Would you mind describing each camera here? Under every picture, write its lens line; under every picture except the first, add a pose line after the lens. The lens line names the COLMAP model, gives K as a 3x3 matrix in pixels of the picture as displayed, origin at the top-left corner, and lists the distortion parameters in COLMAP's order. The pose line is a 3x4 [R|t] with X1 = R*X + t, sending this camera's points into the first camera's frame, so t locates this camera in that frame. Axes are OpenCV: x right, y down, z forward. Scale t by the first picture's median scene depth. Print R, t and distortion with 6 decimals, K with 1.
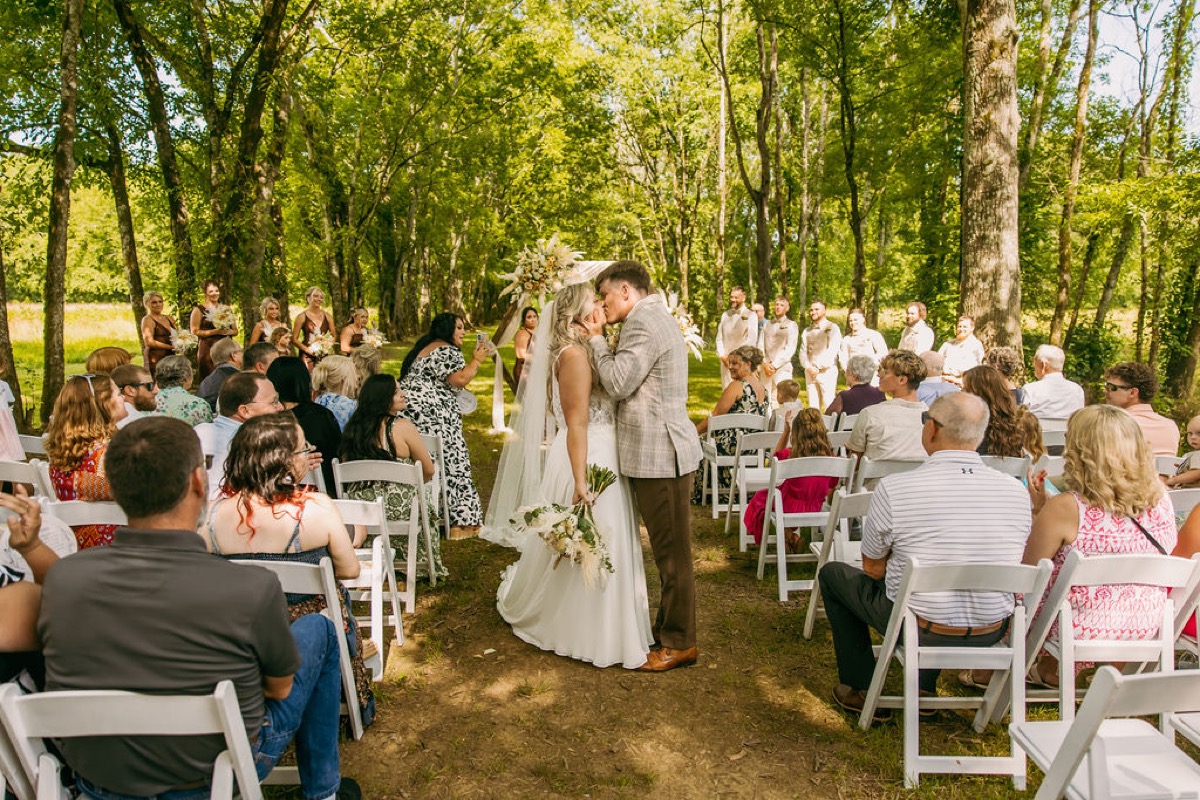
lens RADIAL K [[927.1, 0, 600.0], [0, 927.1, 400.0], [0, 0, 1]] dist [0.006448, 0.003081]
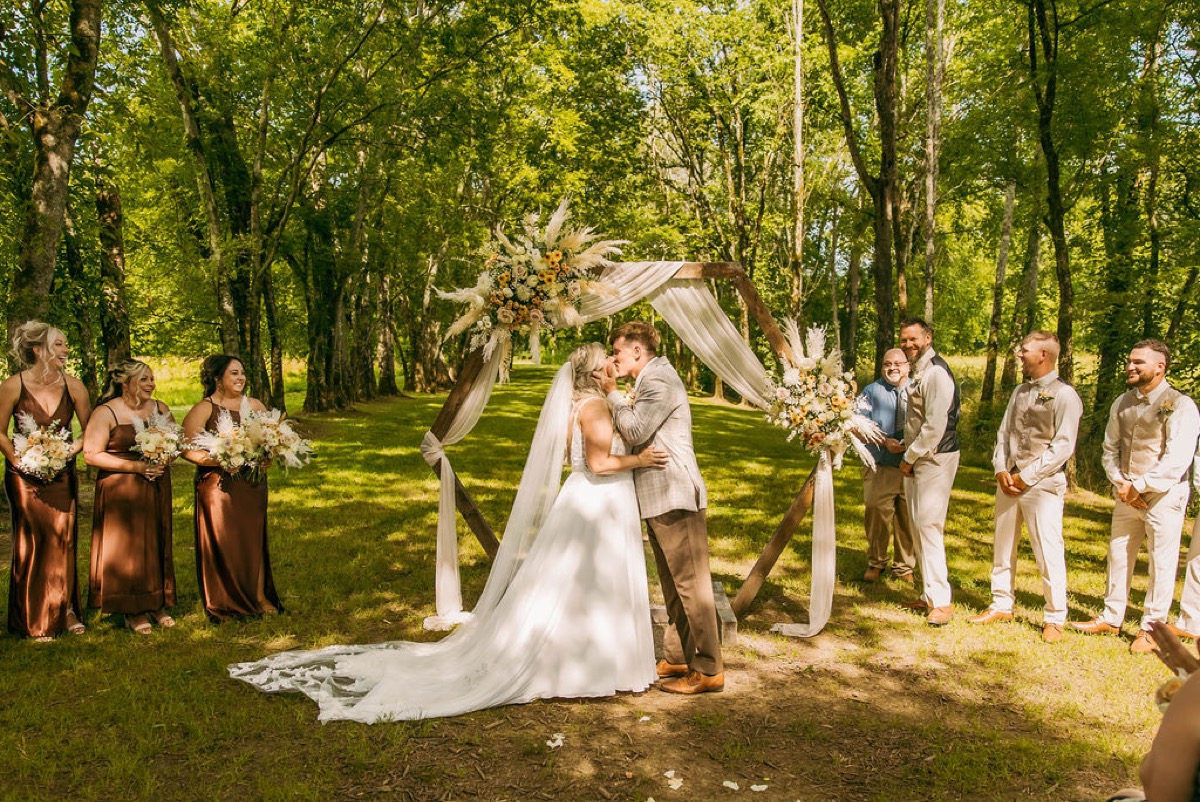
lens RADIAL K [[927.1, 0, 600.0], [0, 927.1, 401.0], [0, 0, 1]] dist [0.006448, 0.003081]
pose [[0.999842, -0.008124, -0.015785, -0.012455], [0.007309, 0.998672, -0.051006, -0.030335], [0.016178, 0.050882, 0.998574, 0.291671]]
